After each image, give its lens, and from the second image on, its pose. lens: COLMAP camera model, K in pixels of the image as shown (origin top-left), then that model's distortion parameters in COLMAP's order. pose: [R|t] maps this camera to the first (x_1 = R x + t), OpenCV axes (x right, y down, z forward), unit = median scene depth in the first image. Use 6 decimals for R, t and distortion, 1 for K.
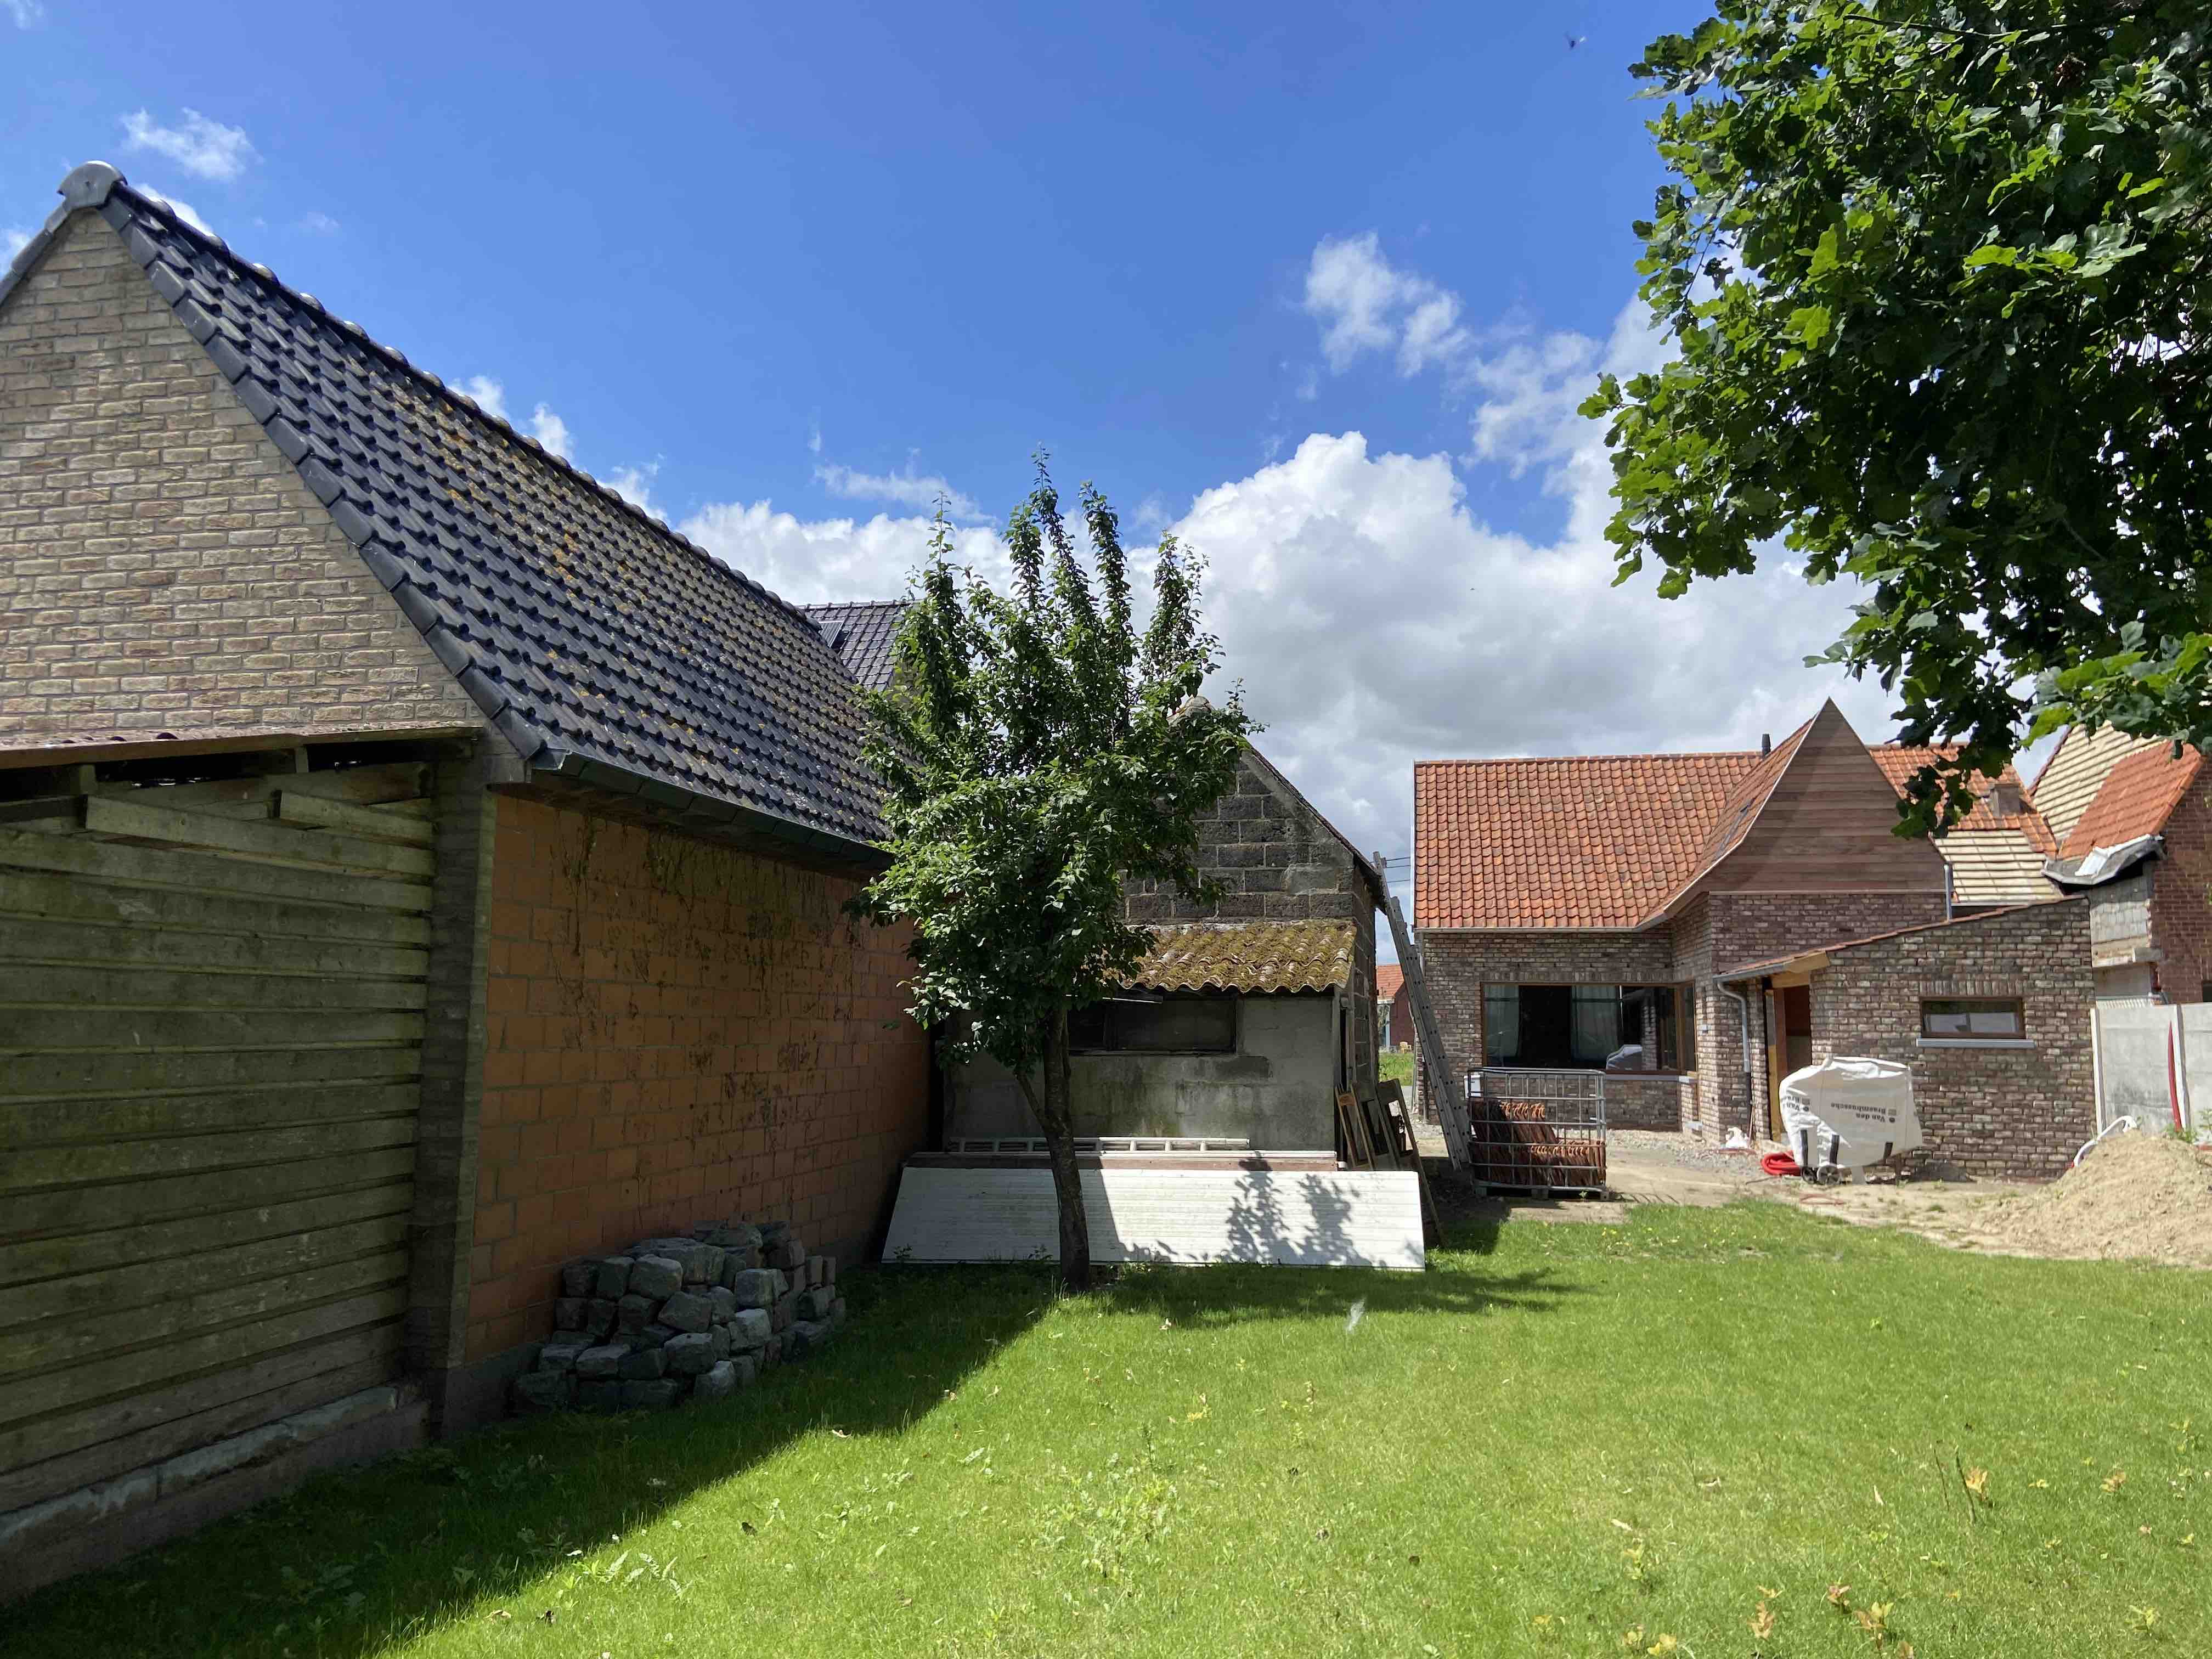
lens RADIAL K [[1665.8, 0, 1106.0], [0, 1665.8, 829.5], [0, 0, 1]] dist [0.127503, -0.162937]
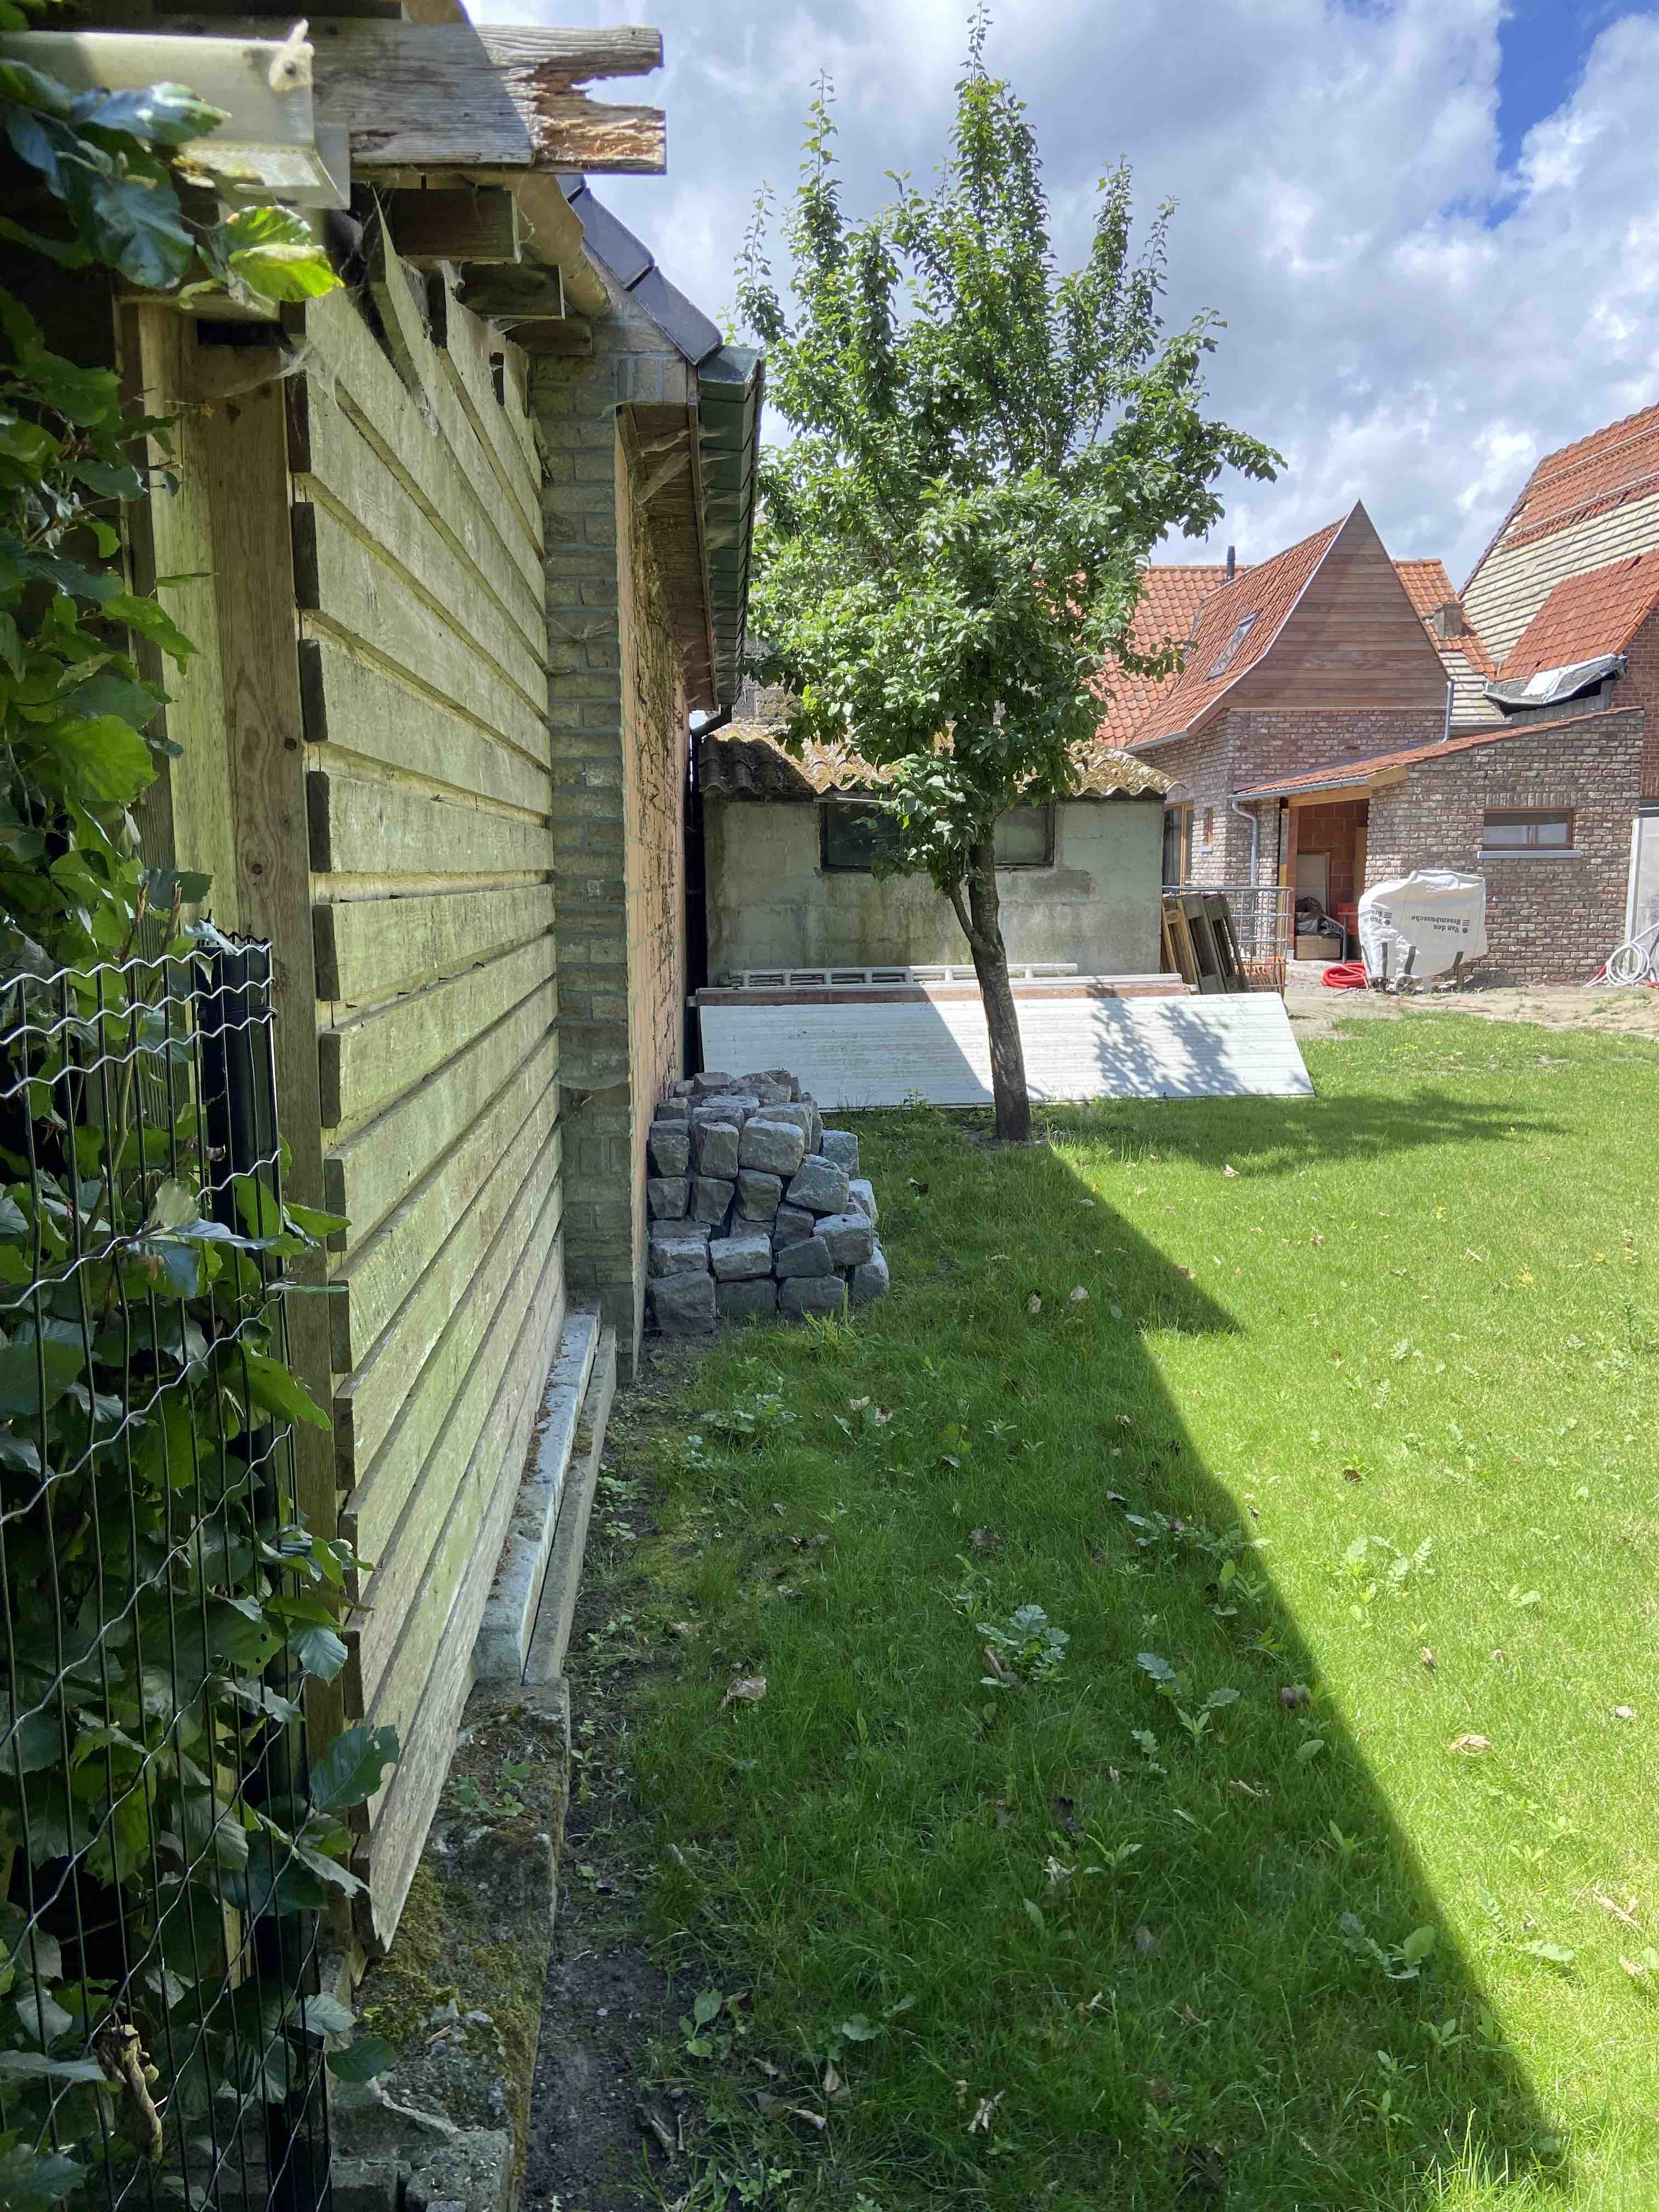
lens RADIAL K [[1665.8, 0, 829.5], [0, 1665.8, 1106.0], [0, 0, 1]] dist [0.127503, -0.162937]
pose [[0.964342, -0.044857, 0.260831, -0.173174], [-0.023473, 0.967152, 0.253112, 0.023659], [-0.263617, -0.250209, 0.931612, 0.122965]]
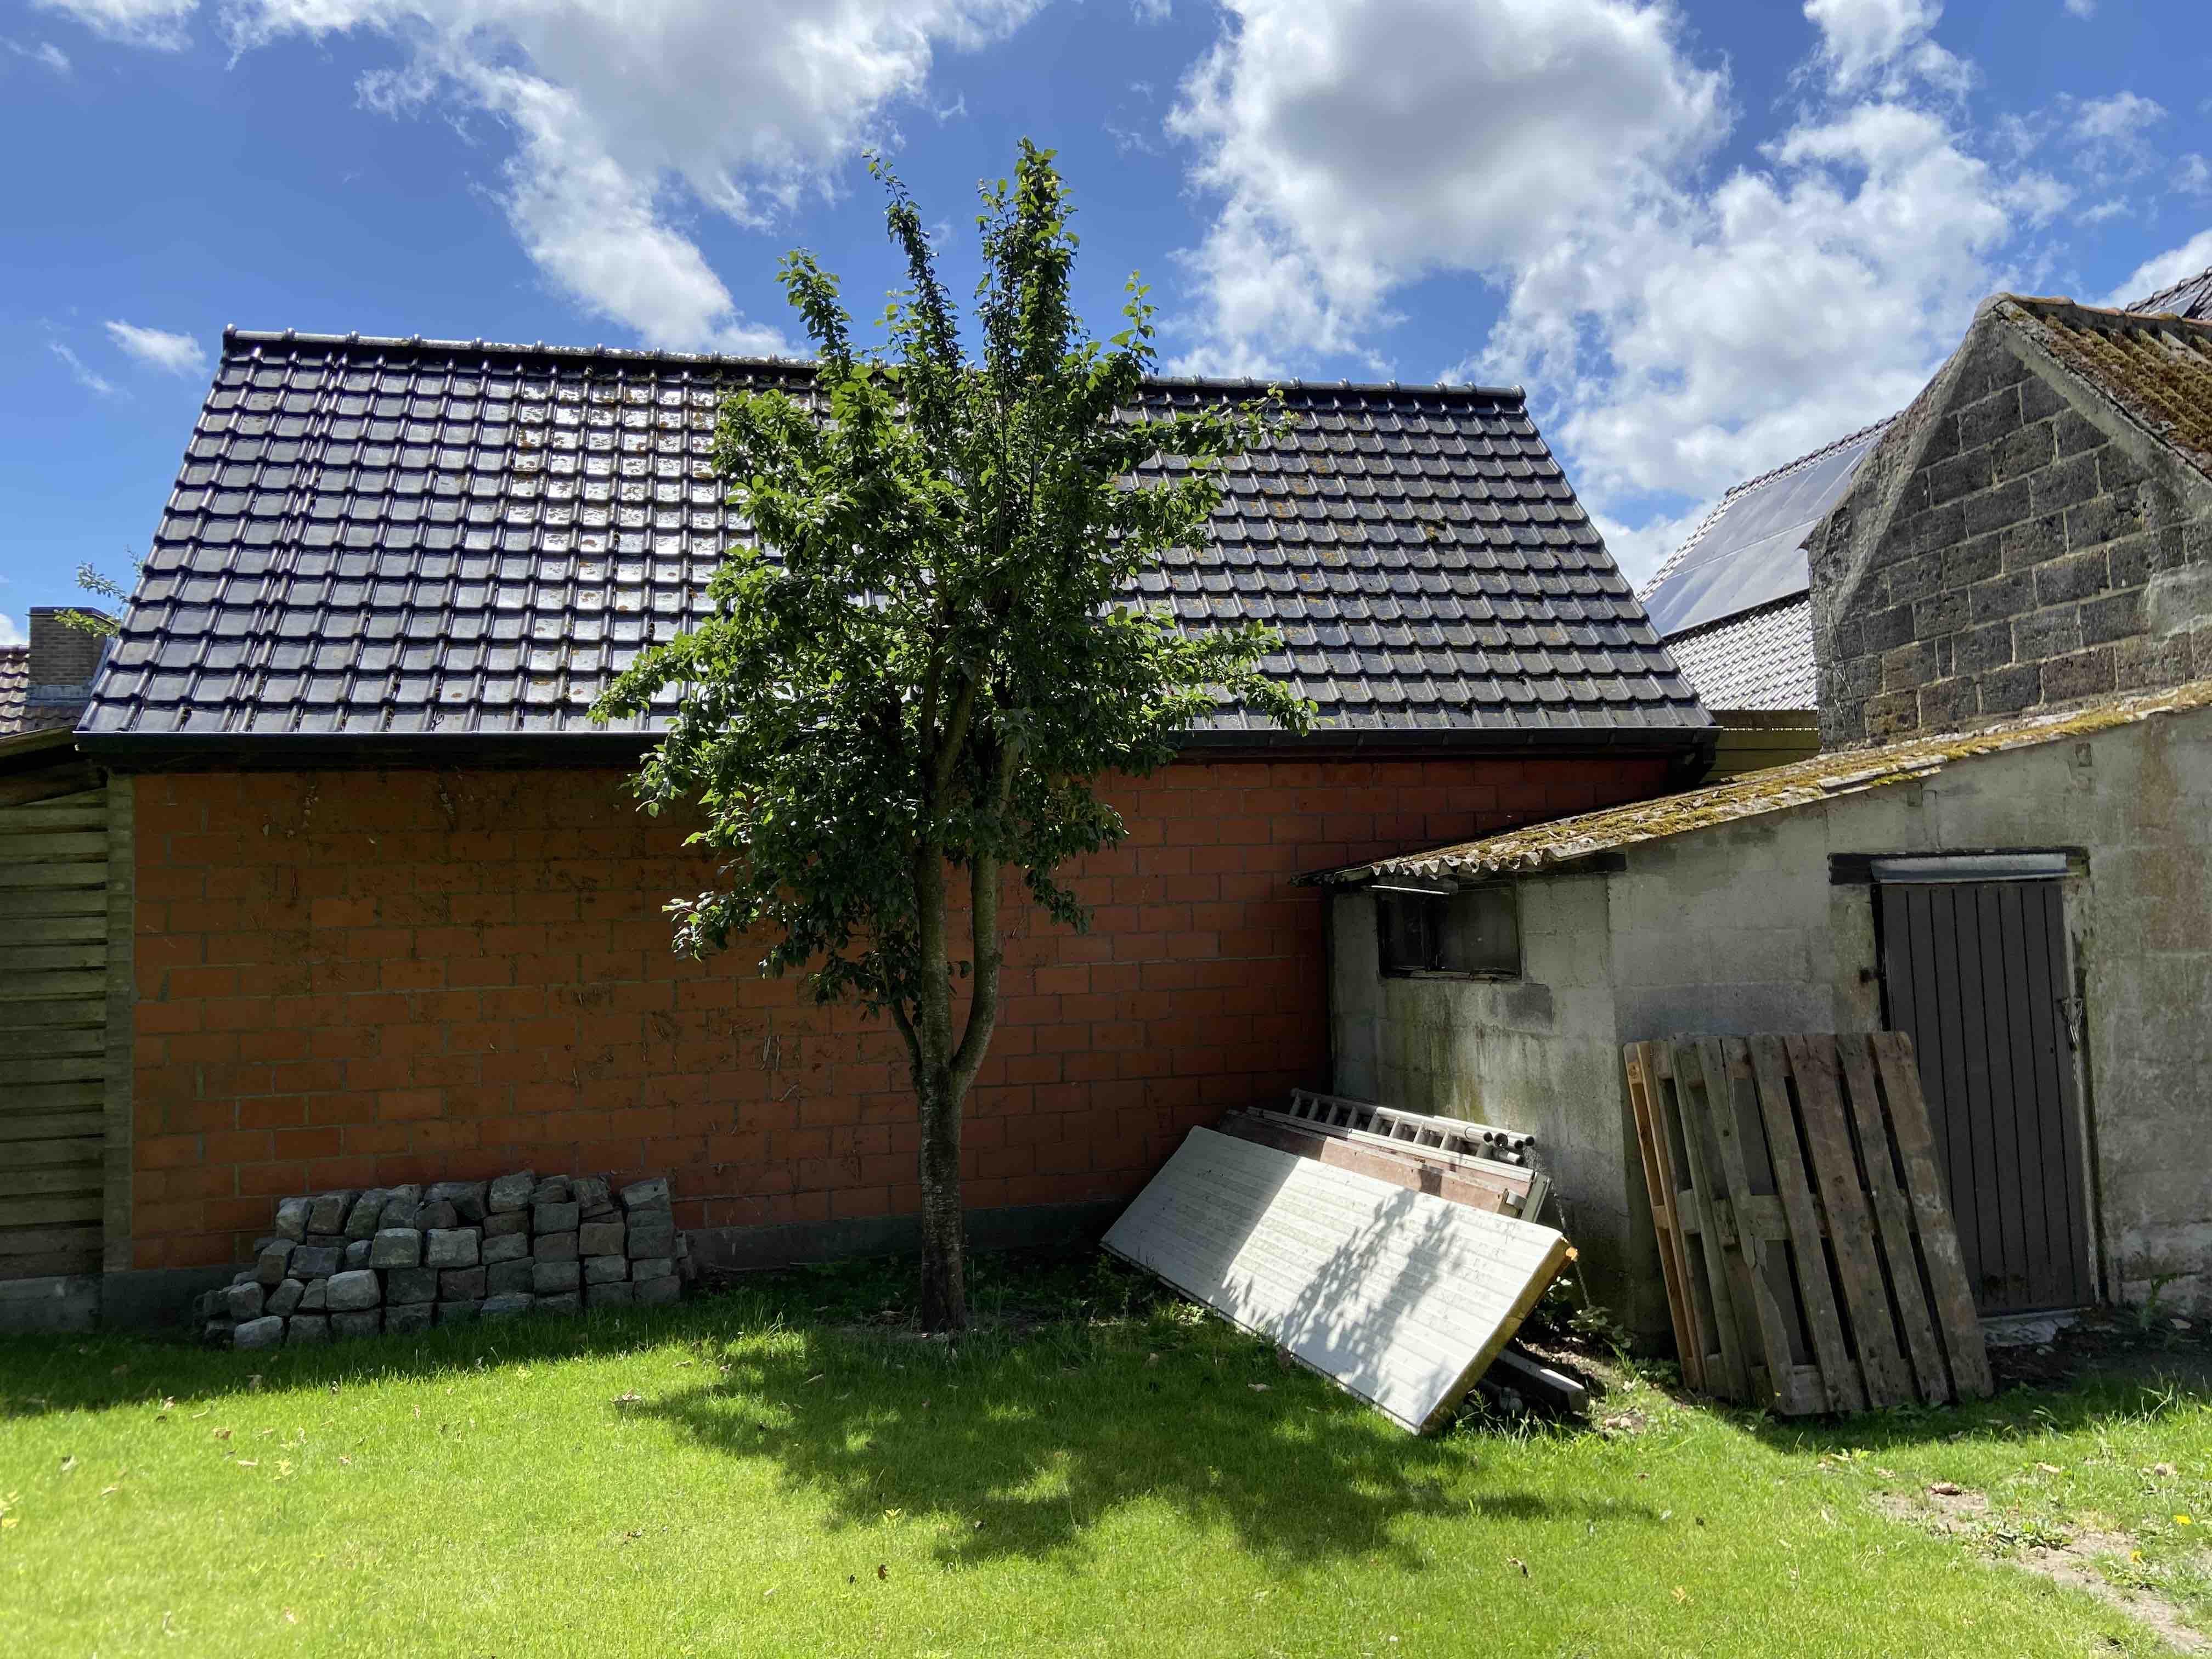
lens RADIAL K [[1656.6, 0, 1105.6], [0, 1656.6, 803.1], [0, 0, 1]] dist [0.121095, -0.155441]
pose [[0.402235, -0.089011, -0.911199, 0.307686], [0.142688, 0.989196, -0.033642, 0.042454], [0.904349, -0.116485, 0.410590, 0.370310]]
